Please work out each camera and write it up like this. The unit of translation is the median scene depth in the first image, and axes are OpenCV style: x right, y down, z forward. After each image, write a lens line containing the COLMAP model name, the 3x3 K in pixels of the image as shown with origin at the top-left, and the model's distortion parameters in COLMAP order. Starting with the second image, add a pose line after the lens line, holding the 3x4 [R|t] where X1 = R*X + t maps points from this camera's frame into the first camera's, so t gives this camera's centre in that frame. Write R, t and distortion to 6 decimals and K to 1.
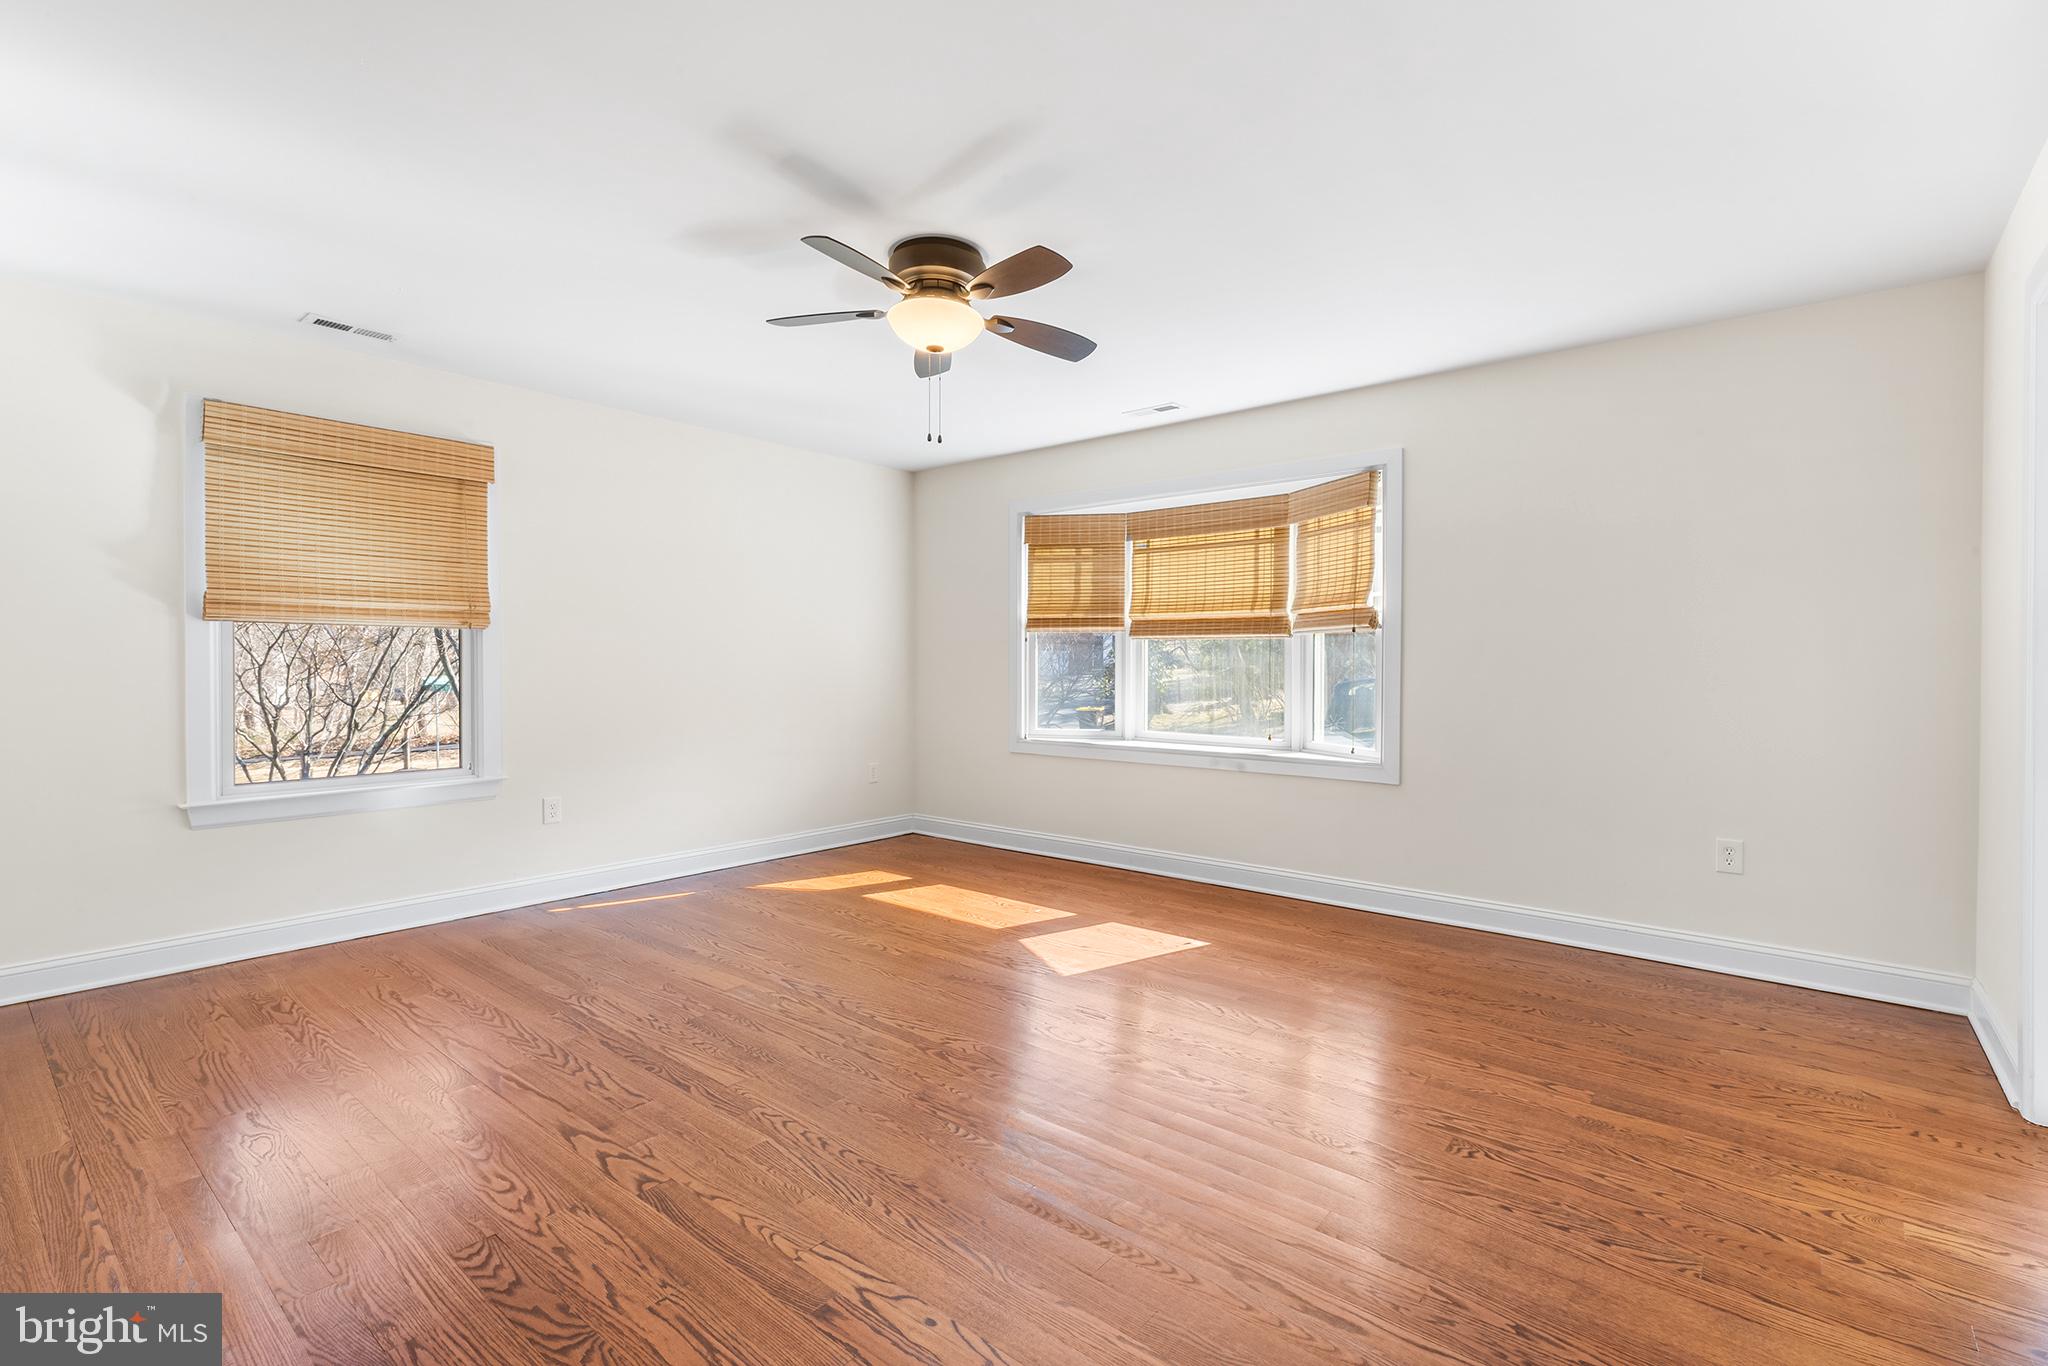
lens RADIAL K [[922.8, 0, 1025.3], [0, 922.8, 670.8], [0, 0, 1]] dist [0.003236, 0.000029]
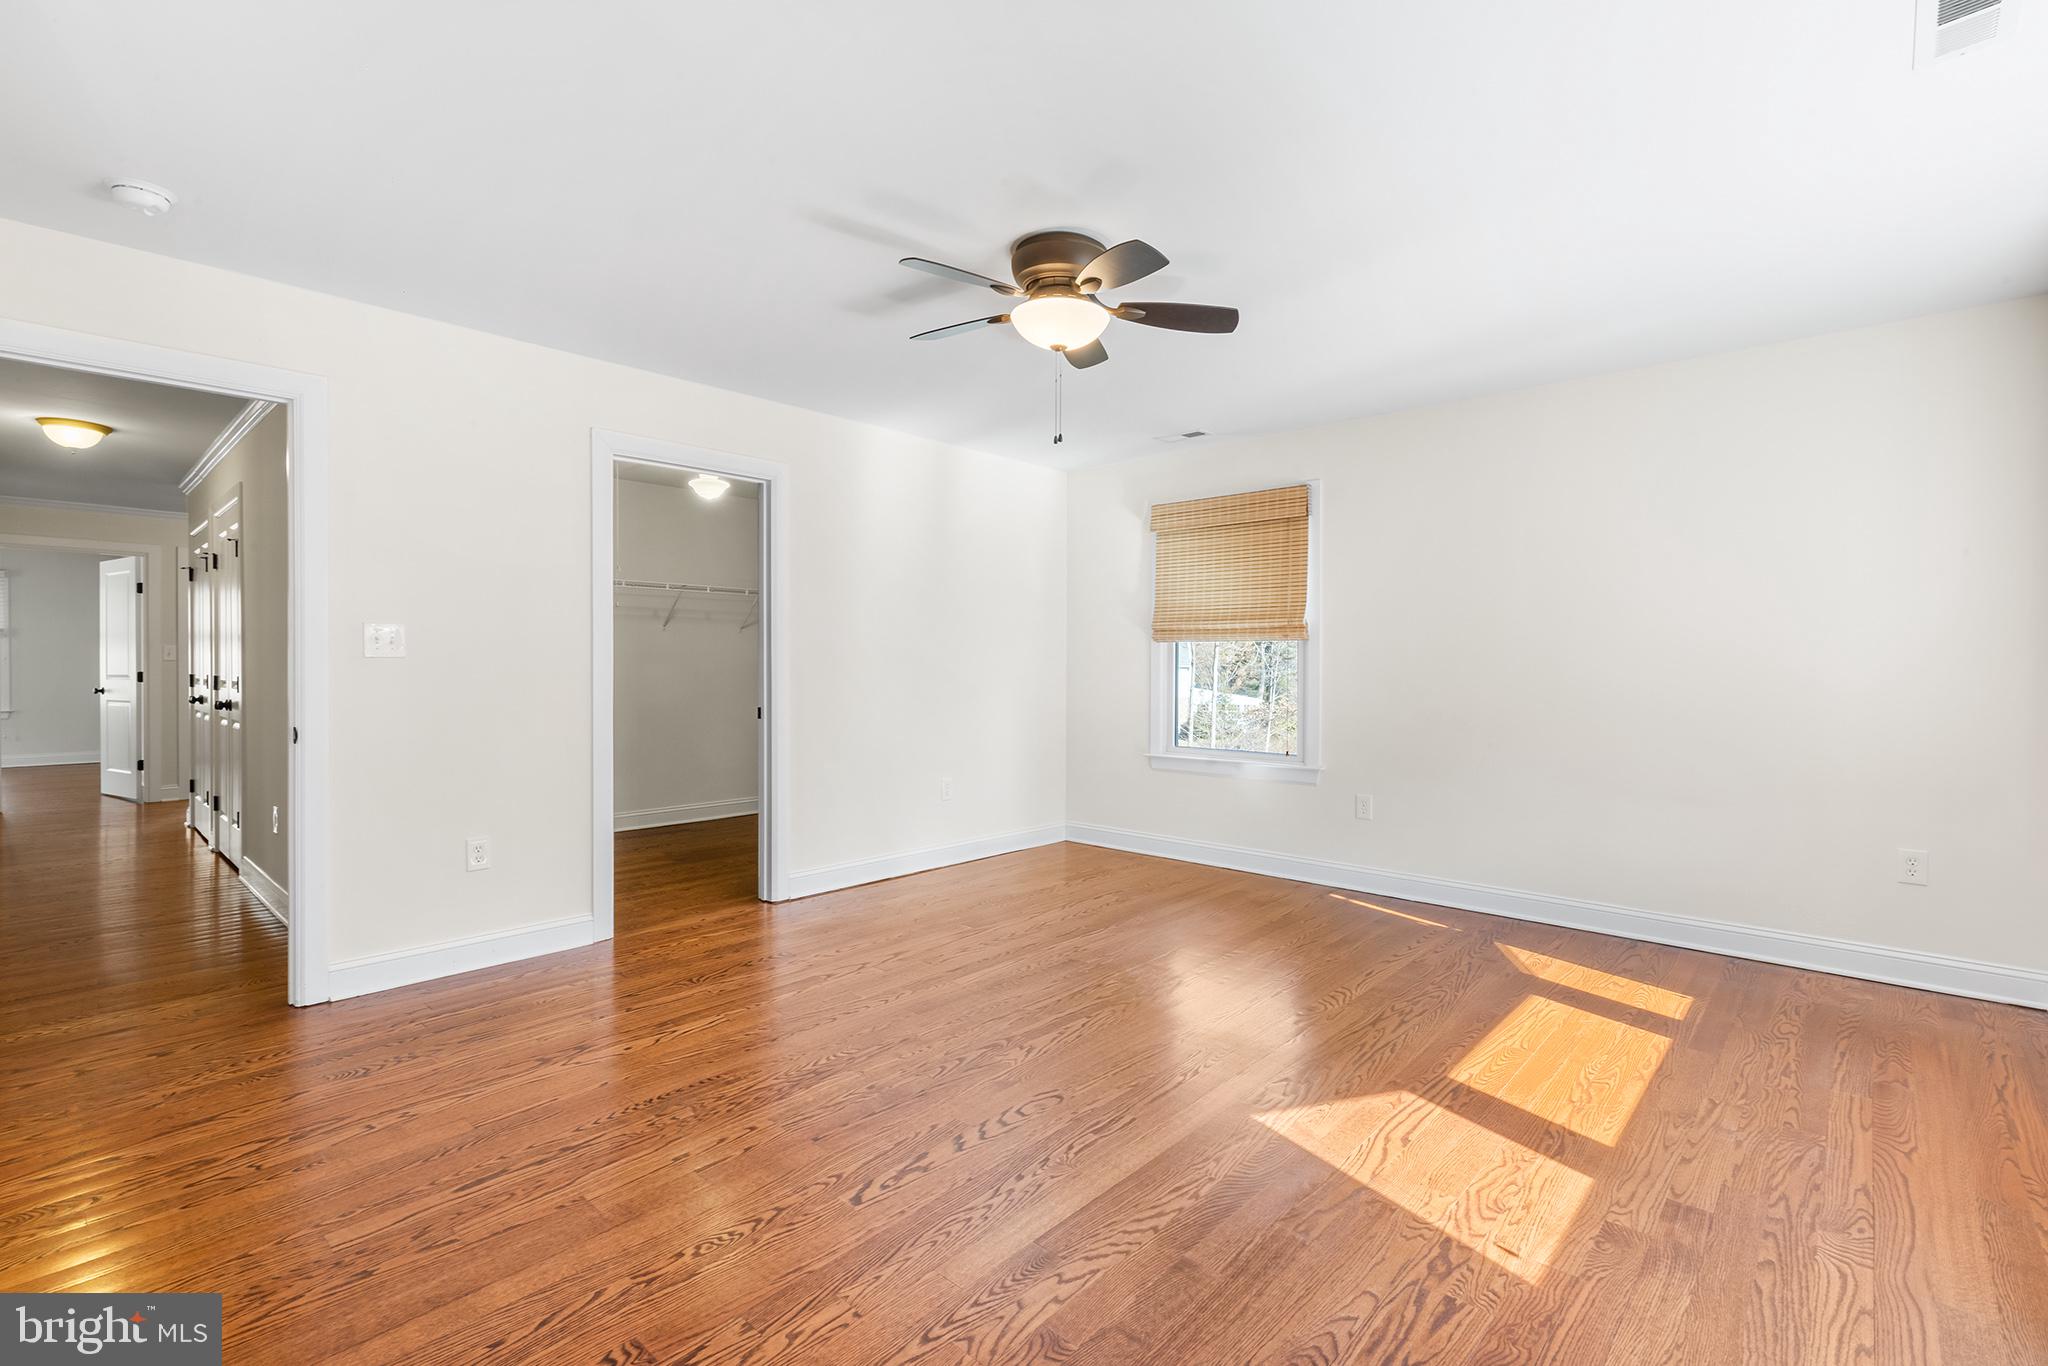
lens RADIAL K [[922.8, 0, 1025.3], [0, 922.8, 670.8], [0, 0, 1]] dist [0.003236, 0.000029]
pose [[-0.049680, 0.003020, -0.998761, 0.641251], [-0.010372, 0.999940, 0.003539, -0.006452], [0.998711, 0.010535, -0.049646, 0.736926]]
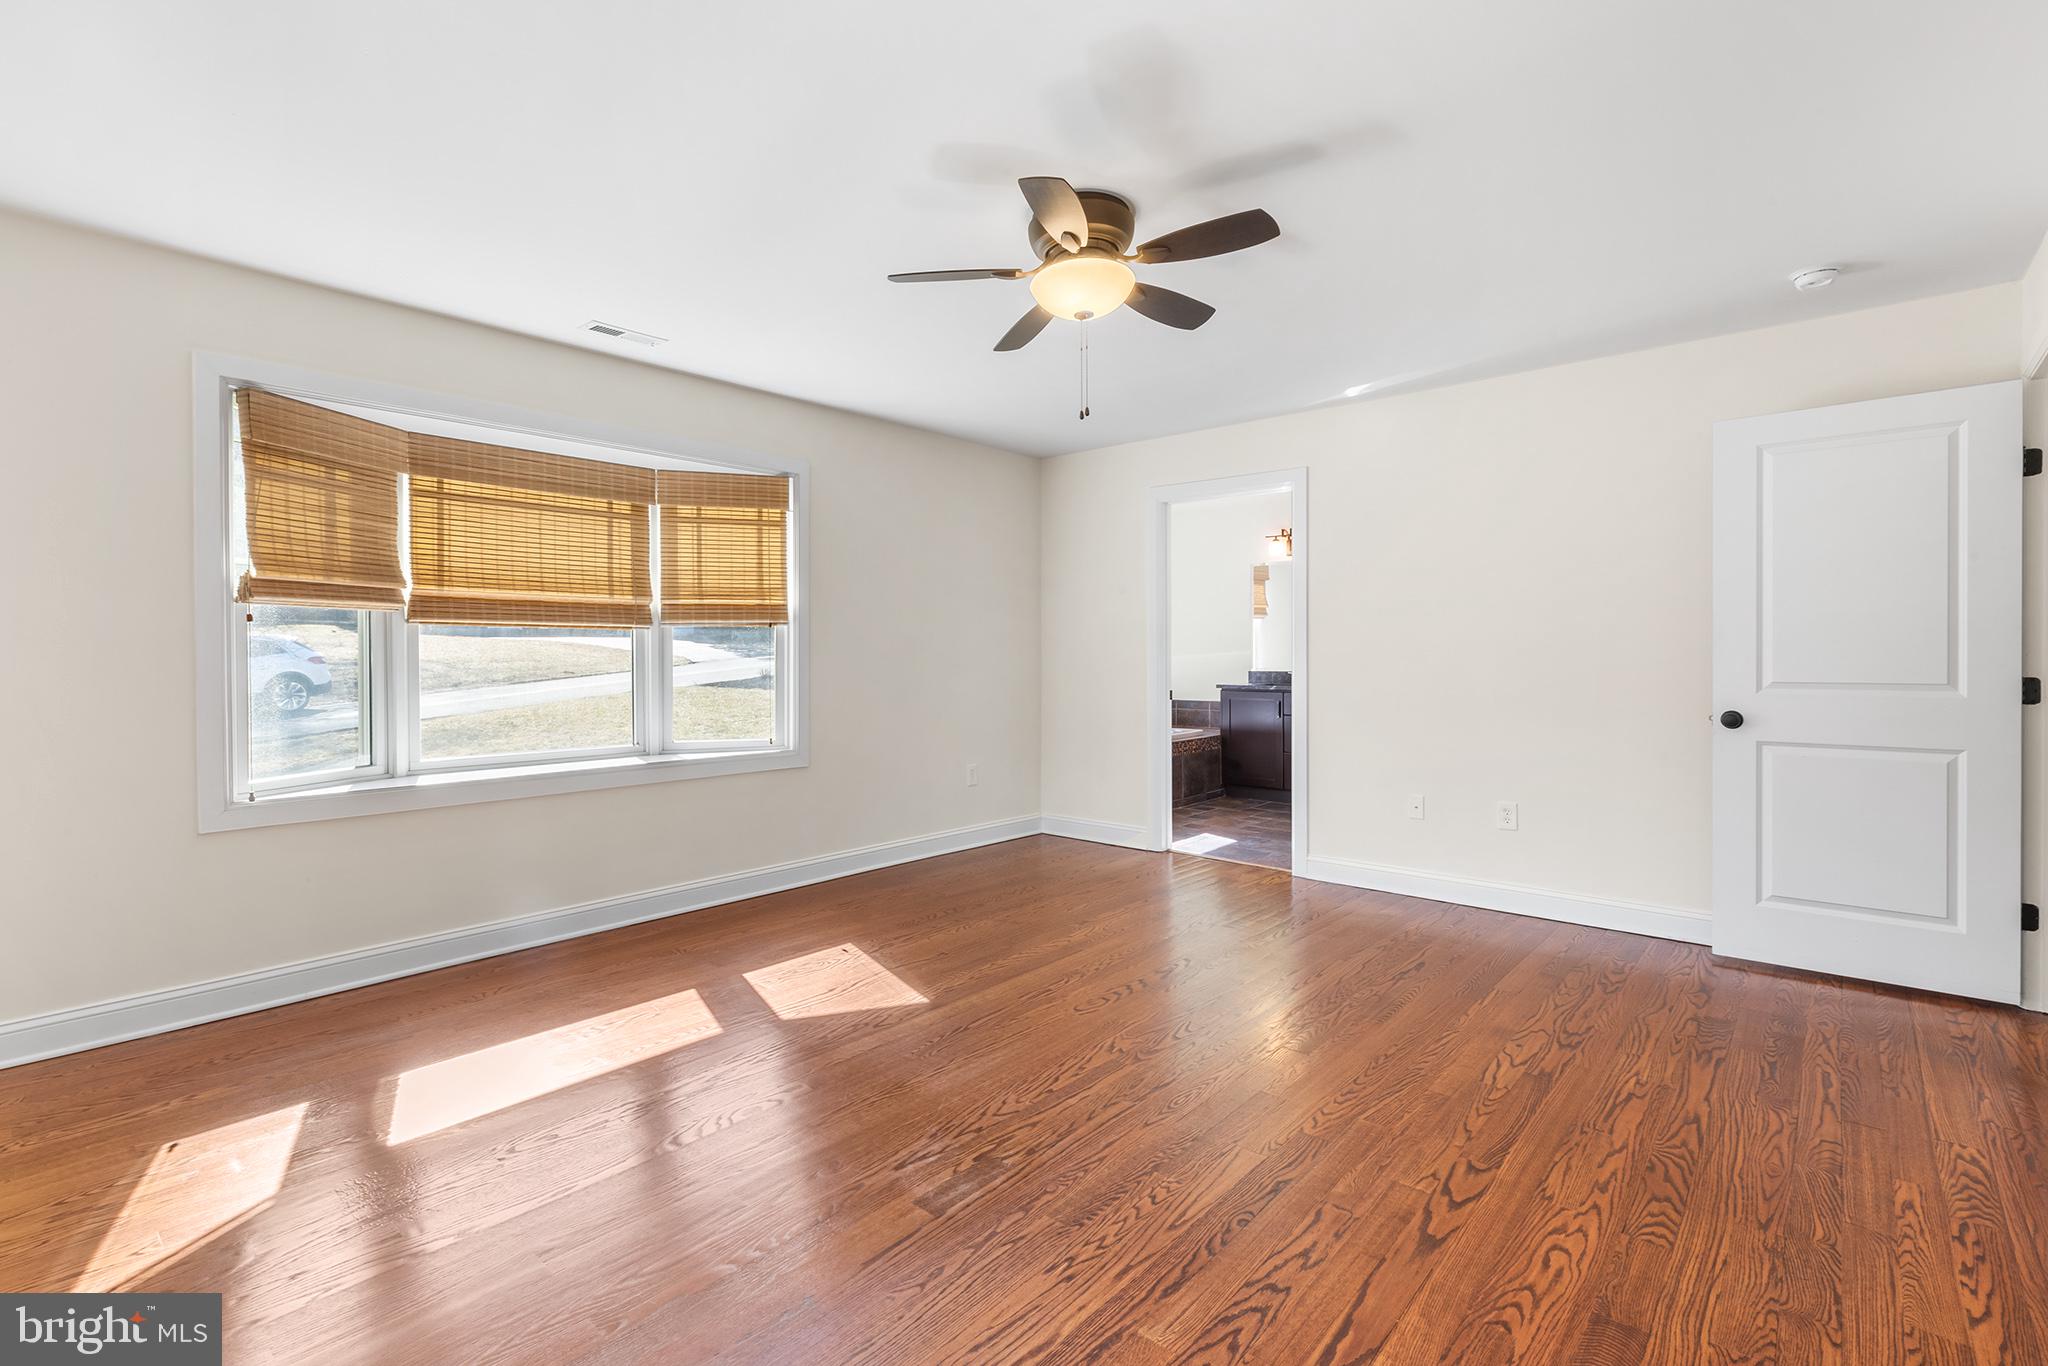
lens RADIAL K [[922.9, 0, 1016.8], [0, 922.9, 670.1], [0, 0, 1]] dist [0.006152, -0.000726]
pose [[0.037145, -0.019908, 0.999112, -0.739783], [0.010471, 0.999754, 0.019531, -0.012464], [-0.999255, 0.009736, 0.037345, 0.750509]]
